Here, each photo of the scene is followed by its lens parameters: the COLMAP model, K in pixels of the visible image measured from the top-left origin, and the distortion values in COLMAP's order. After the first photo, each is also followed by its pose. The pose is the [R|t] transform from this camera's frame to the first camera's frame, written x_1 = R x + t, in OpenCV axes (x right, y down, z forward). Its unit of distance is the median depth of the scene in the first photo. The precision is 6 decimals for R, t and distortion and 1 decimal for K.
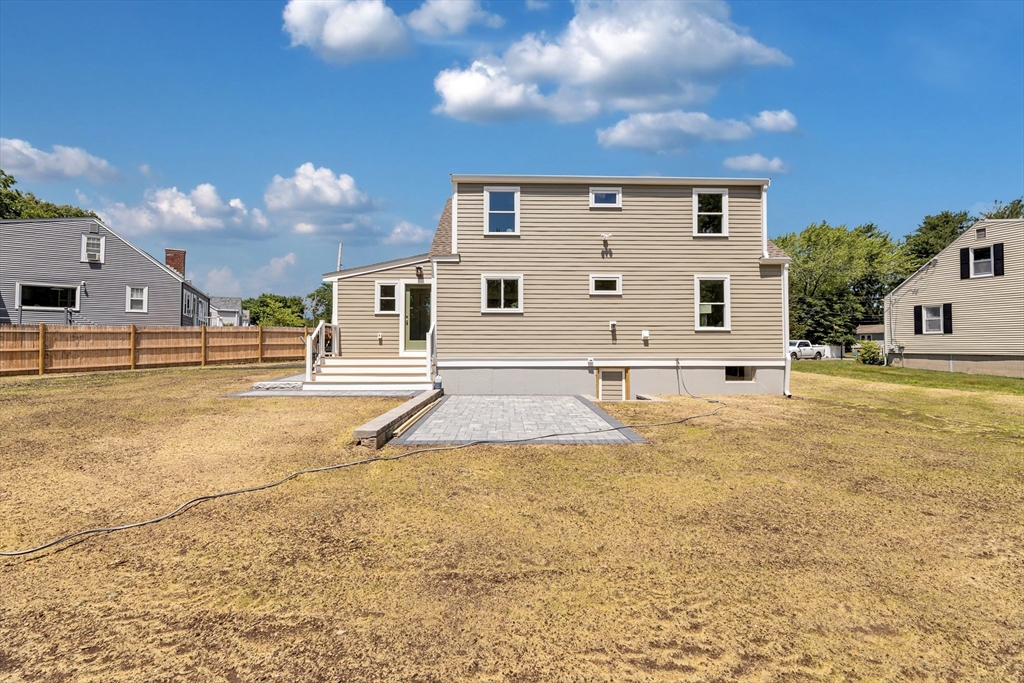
lens RADIAL K [[356.7, 0, 512.0], [0, 356.7, 341.5], [0, 0, 1]] dist [0.000332, 0.000004]
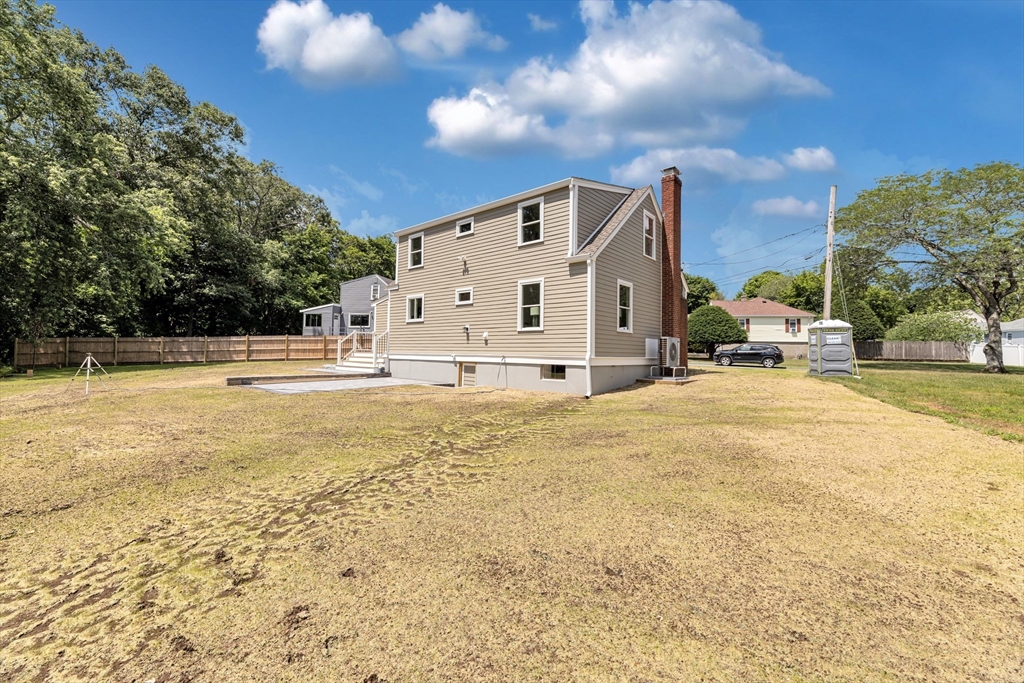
lens RADIAL K [[418.2, 0, 512.9], [0, 418.2, 328.0], [0, 0, 1]] dist [0.000087, -0.000055]
pose [[0.737362, -0.028488, -0.674897, 1.375717], [0.009471, 0.999448, -0.031839, 0.000987], [0.675432, 0.017085, 0.737225, 0.030081]]
